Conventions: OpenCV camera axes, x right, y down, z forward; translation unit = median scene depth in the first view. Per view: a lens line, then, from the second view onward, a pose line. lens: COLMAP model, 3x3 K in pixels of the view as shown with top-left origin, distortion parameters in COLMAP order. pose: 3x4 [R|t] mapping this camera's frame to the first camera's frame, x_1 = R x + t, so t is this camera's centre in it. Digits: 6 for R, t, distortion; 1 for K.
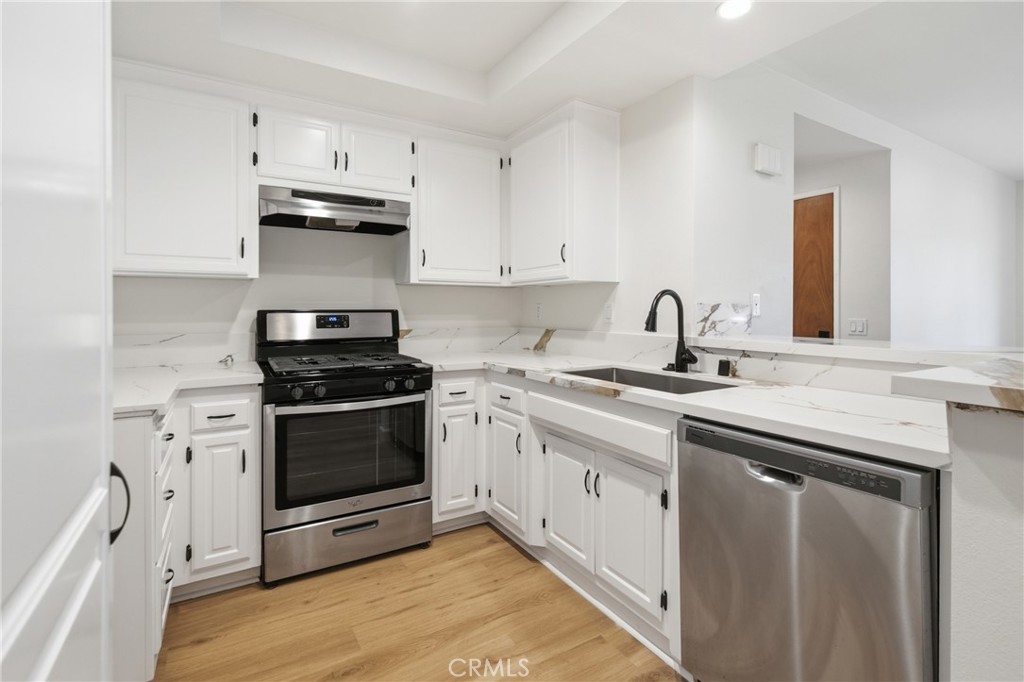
lens RADIAL K [[484.7, 0, 512.8], [0, 484.7, 312.0], [0, 0, 1]] dist [0.000363, -0.000029]
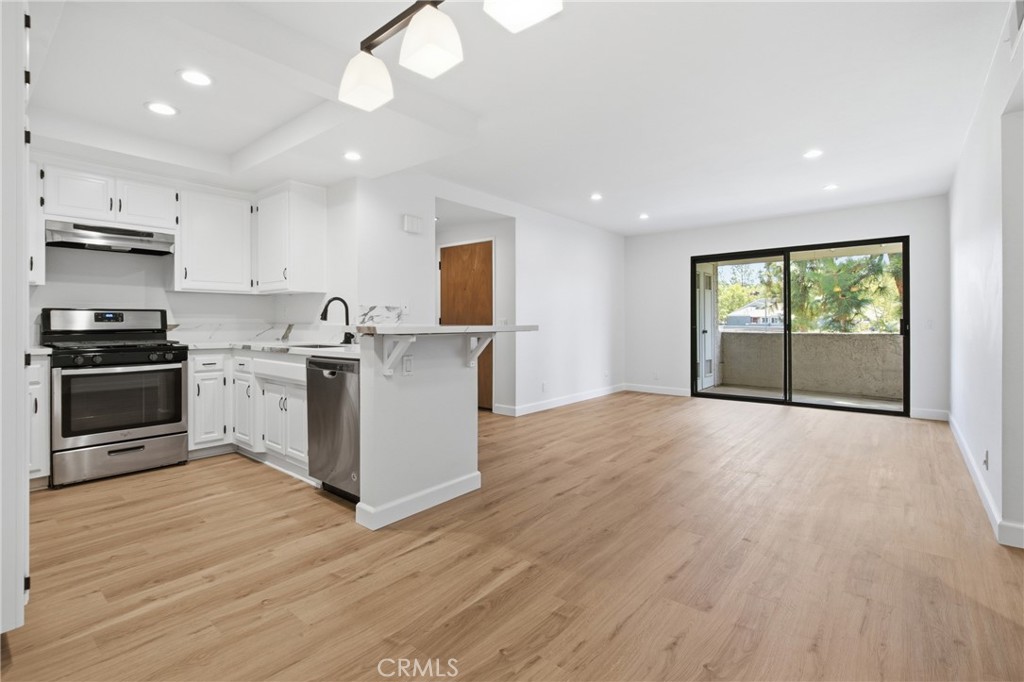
lens RADIAL K [[475.1, 0, 511.2], [0, 475.1, 323.7], [0, 0, 1]] dist [-0.002419, -0.000645]
pose [[0.944749, -0.001877, 0.327789, 0.301838], [0.002502, 0.999996, -0.001484, 0.047332], [-0.327785, 0.002222, 0.944750, -0.735133]]
